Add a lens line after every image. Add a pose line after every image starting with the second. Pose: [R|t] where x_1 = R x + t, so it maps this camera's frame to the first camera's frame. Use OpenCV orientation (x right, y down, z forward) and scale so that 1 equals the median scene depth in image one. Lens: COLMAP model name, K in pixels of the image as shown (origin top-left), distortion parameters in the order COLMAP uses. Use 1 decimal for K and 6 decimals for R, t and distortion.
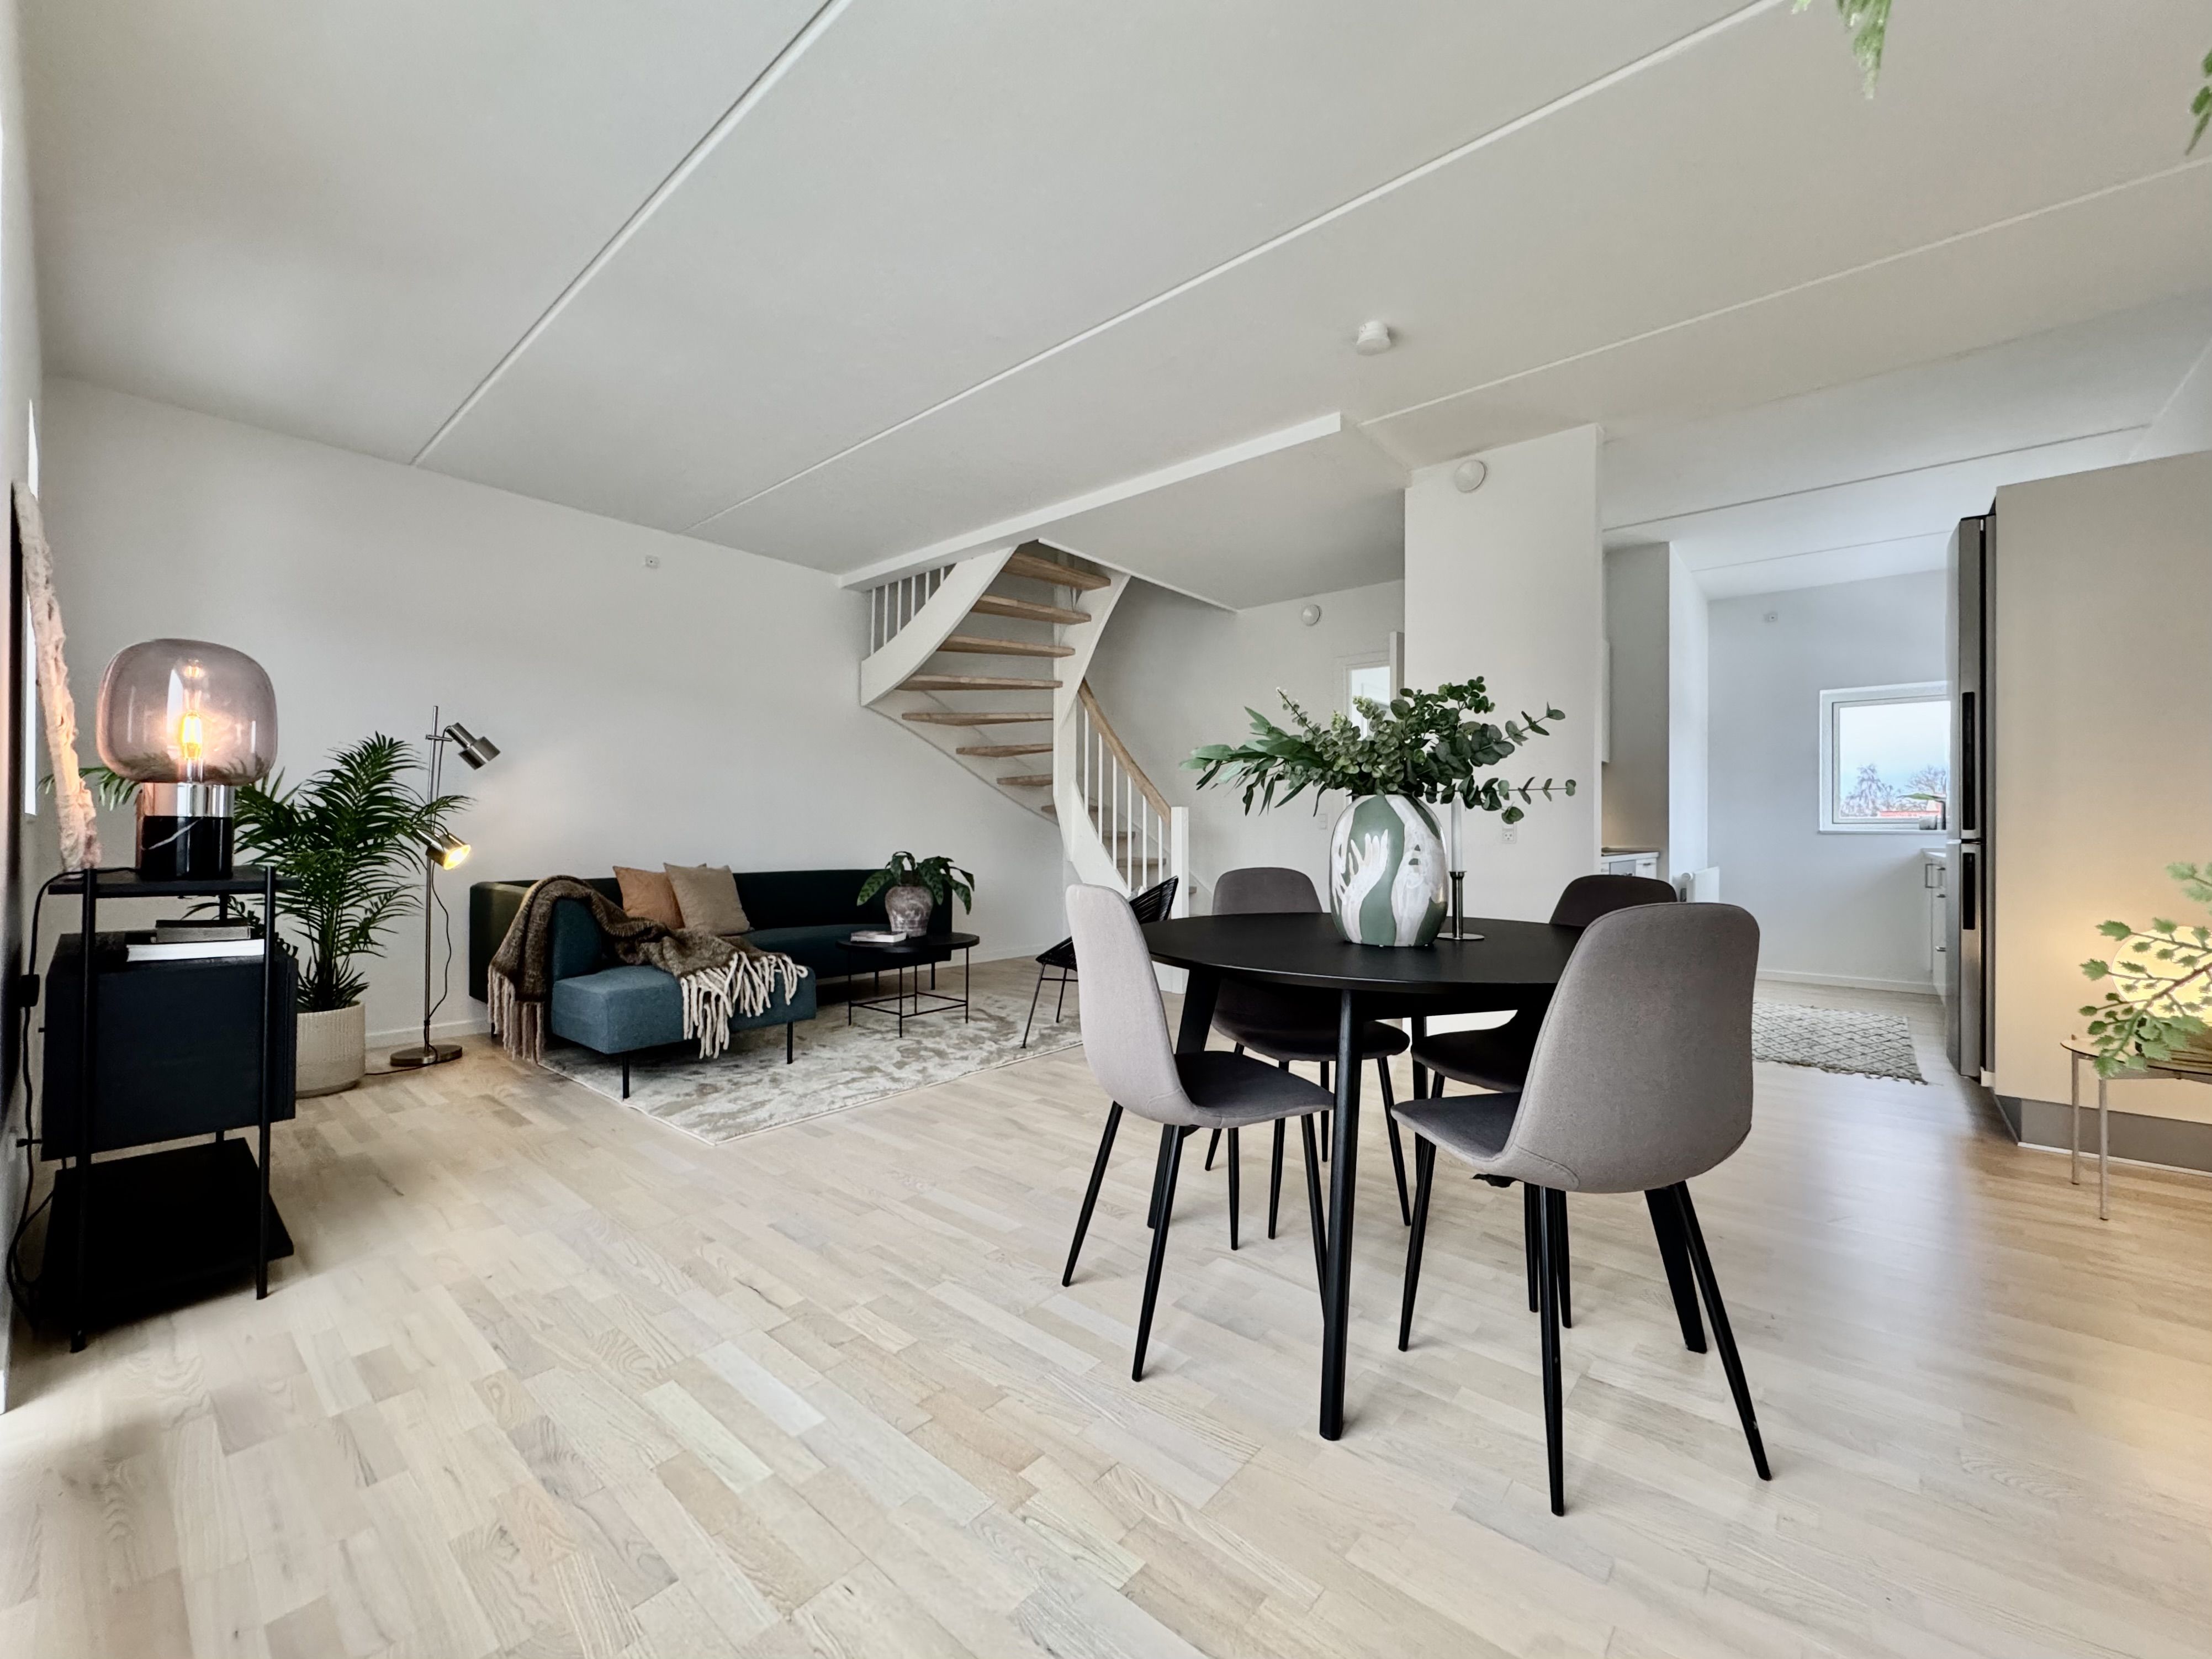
lens RADIAL K [[904.9, 0, 1111.8], [0, 904.9, 829.8], [0, 0, 1]] dist [0.000069, -0.000147]
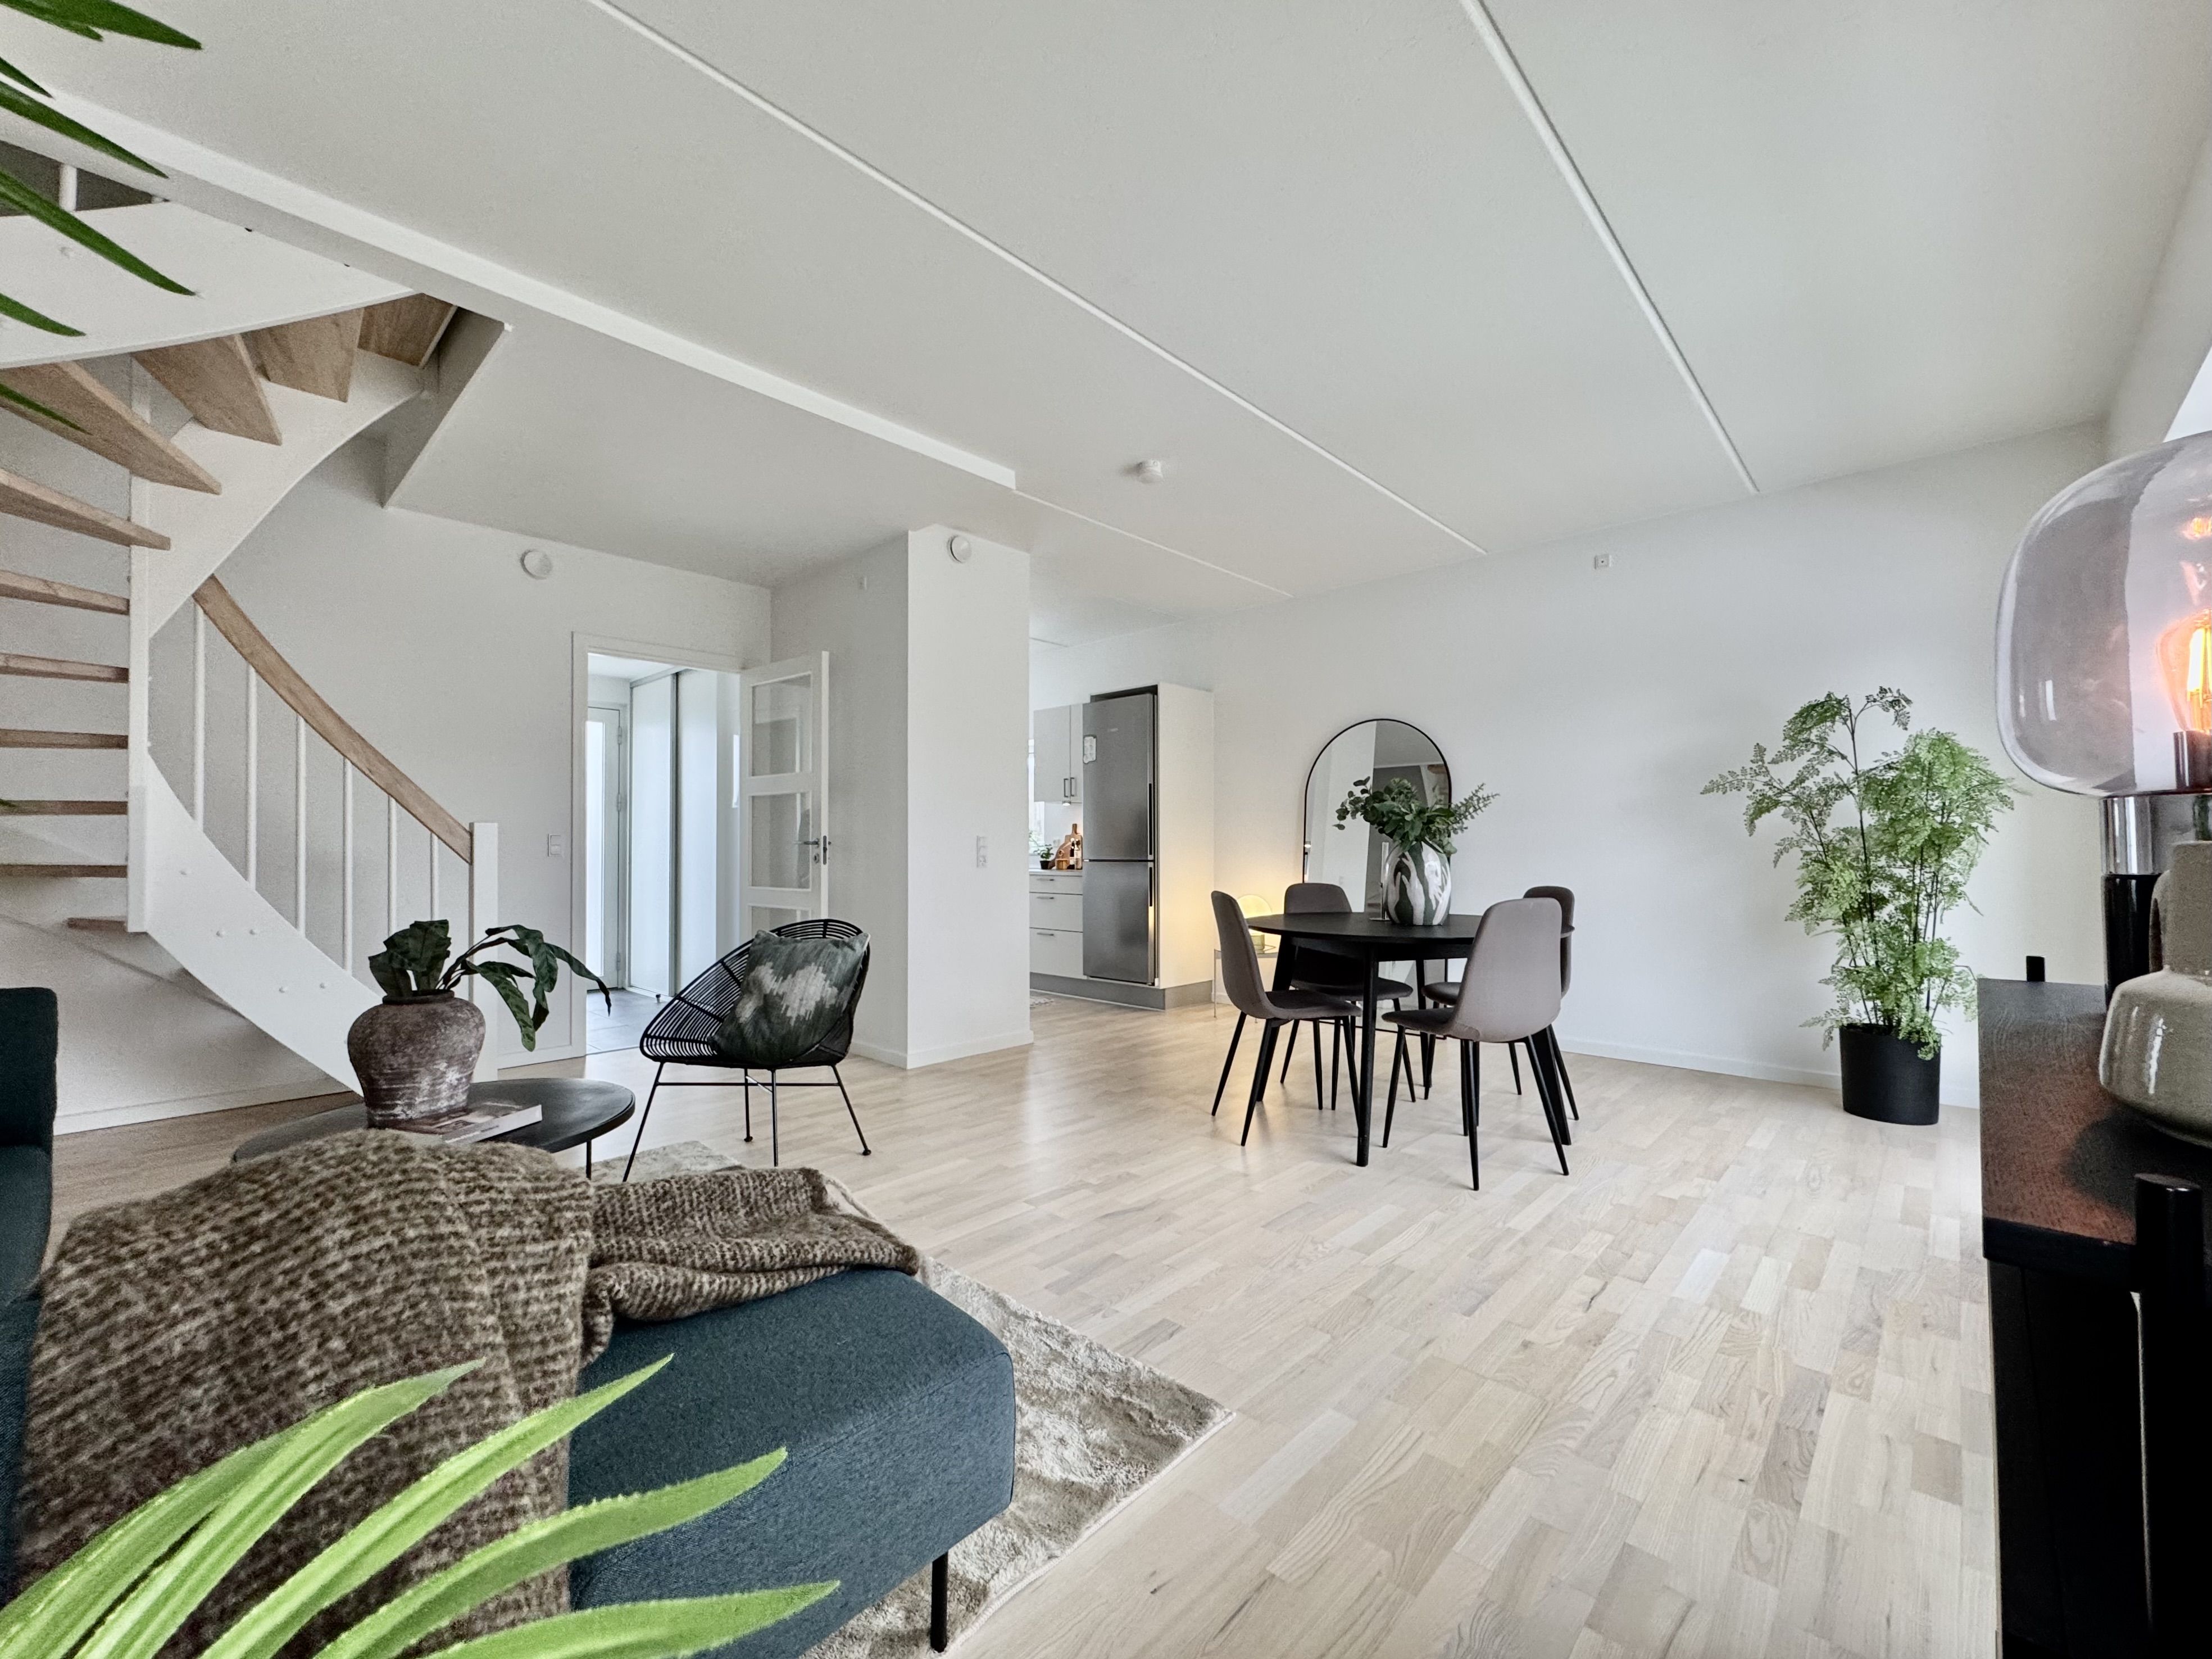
lens RADIAL K [[904.9, 0, 1111.7], [0, 904.9, 829.3], [0, 0, 1]] dist [0.000069, -0.000147]
pose [[0.038033, 0.014152, 0.999176, -1.293141], [-0.002670, 0.999898, -0.014060, -0.030338], [-0.999273, -0.002133, 0.038067, 1.319851]]
